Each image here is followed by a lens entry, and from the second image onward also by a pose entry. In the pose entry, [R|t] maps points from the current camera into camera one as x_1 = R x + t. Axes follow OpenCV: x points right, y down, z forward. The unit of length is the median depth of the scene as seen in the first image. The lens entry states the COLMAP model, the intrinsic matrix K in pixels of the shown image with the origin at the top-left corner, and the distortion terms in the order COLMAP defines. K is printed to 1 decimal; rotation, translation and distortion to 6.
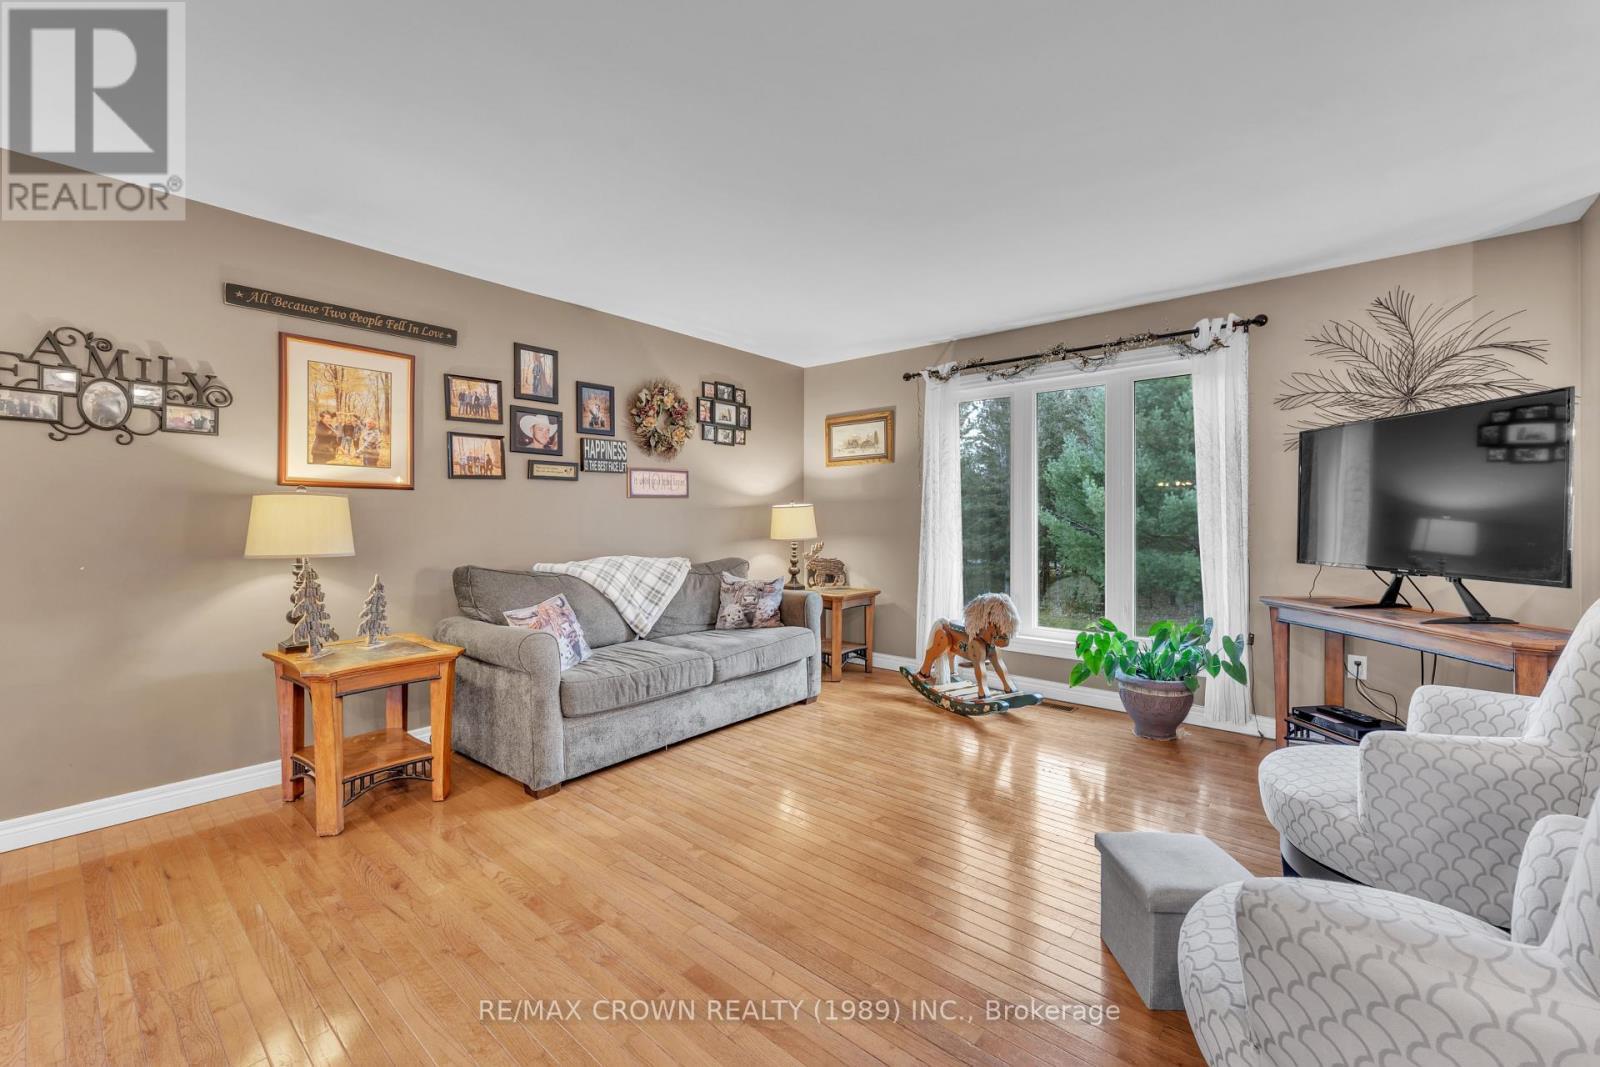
lens RADIAL K [[654.7, 0, 801.7], [0, 654.7, 517.1], [0, 0, 1]] dist [0.001917, 0.000193]
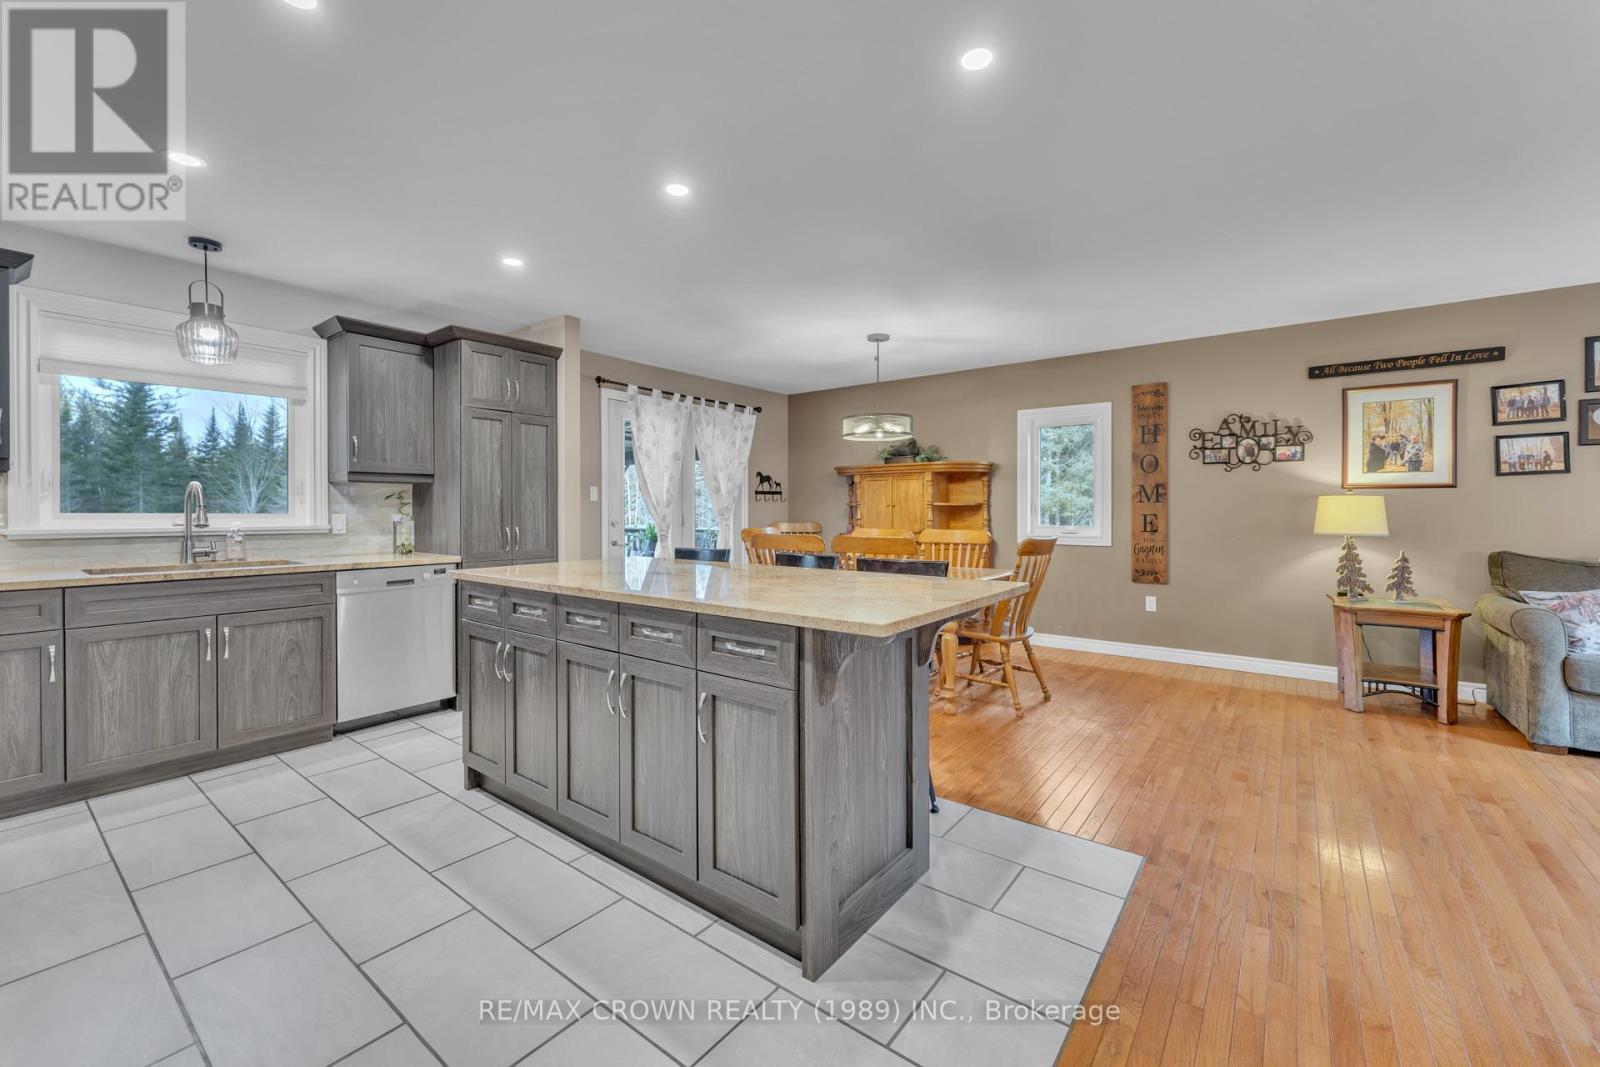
lens RADIAL K [[646.8, 0, 791.1], [0, 646.8, 512.8], [0, 0, 1]] dist [0.001105, 0.000524]
pose [[0.046618, 0.002997, -0.998908, 0.515280], [0.000910, 0.999995, 0.003043, 0.001355], [0.998912, -0.001051, 0.046615, -0.281952]]
